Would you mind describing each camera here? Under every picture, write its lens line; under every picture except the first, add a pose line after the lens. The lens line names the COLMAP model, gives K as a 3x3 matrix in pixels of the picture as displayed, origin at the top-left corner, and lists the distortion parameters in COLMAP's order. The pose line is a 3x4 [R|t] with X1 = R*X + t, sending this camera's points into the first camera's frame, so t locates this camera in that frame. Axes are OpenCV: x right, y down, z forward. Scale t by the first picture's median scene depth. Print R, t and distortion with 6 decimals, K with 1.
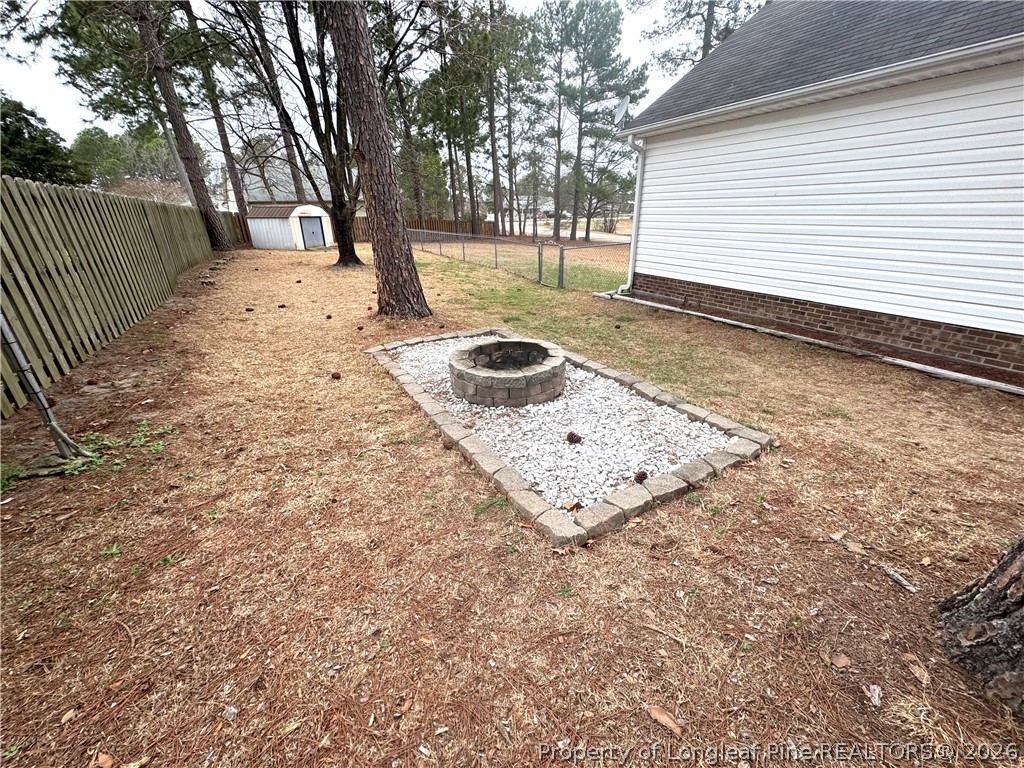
lens RADIAL K [[409.0, 0, 511.7], [0, 409.0, 385.8], [0, 0, 1]] dist [-0.000867, 0.000057]
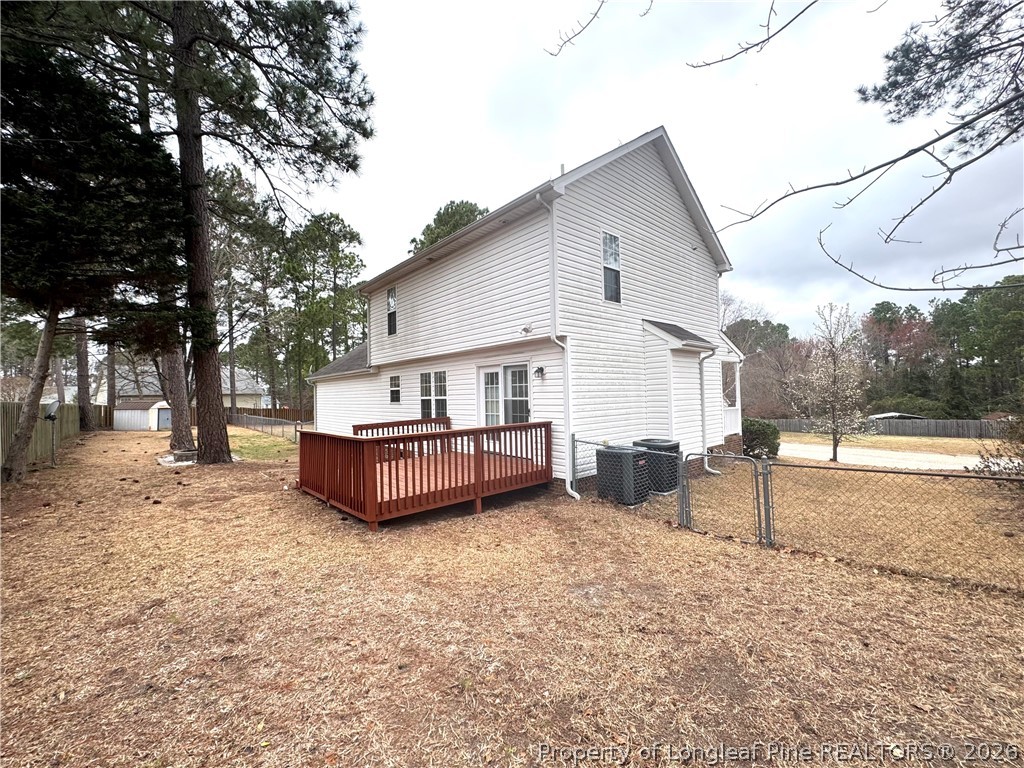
lens RADIAL K [[409.0, 0, 513.8], [0, 409.0, 380.4], [0, 0, 1]] dist [-0.000867, 0.000057]
pose [[0.966023, 0.017875, 0.257838, 0.376652], [0.096374, 0.900744, -0.423524, 0.271130], [-0.239817, 0.433983, 0.868416, -0.706688]]
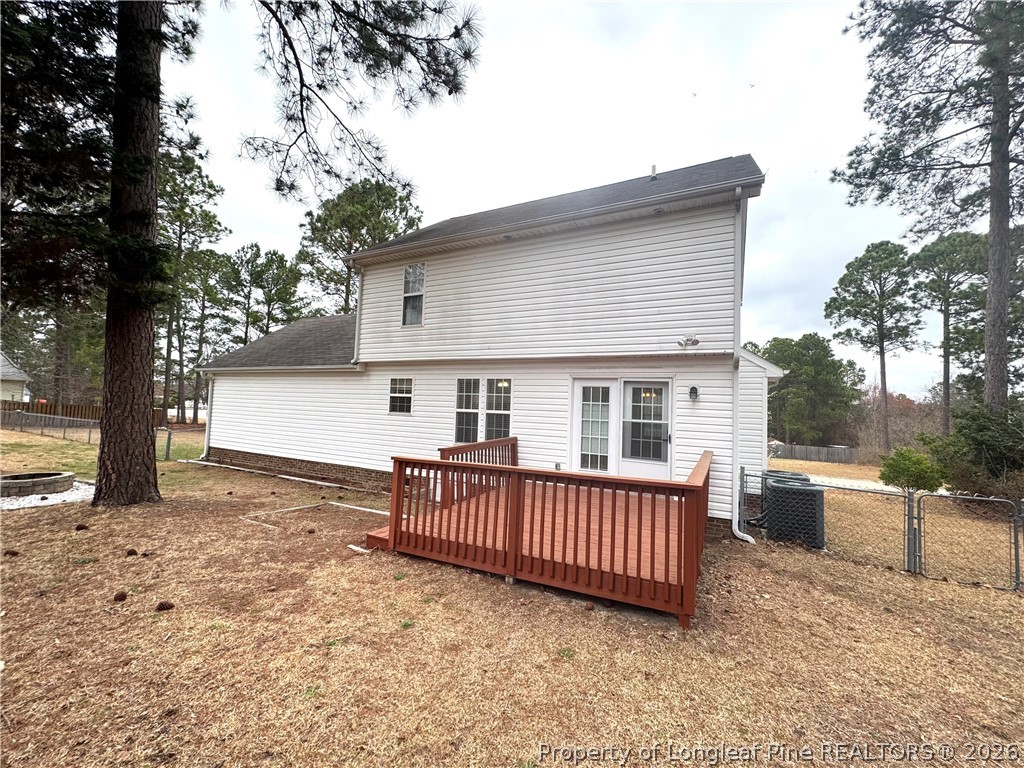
lens RADIAL K [[409.0, 0, 518.9], [0, 409.0, 383.1], [0, 0, 1]] dist [-0.000867, 0.000057]
pose [[0.806175, 0.093826, 0.584191, 0.189813], [0.178558, 0.902733, -0.391394, 0.199343], [-0.564092, 0.419844, 0.711008, -0.537580]]
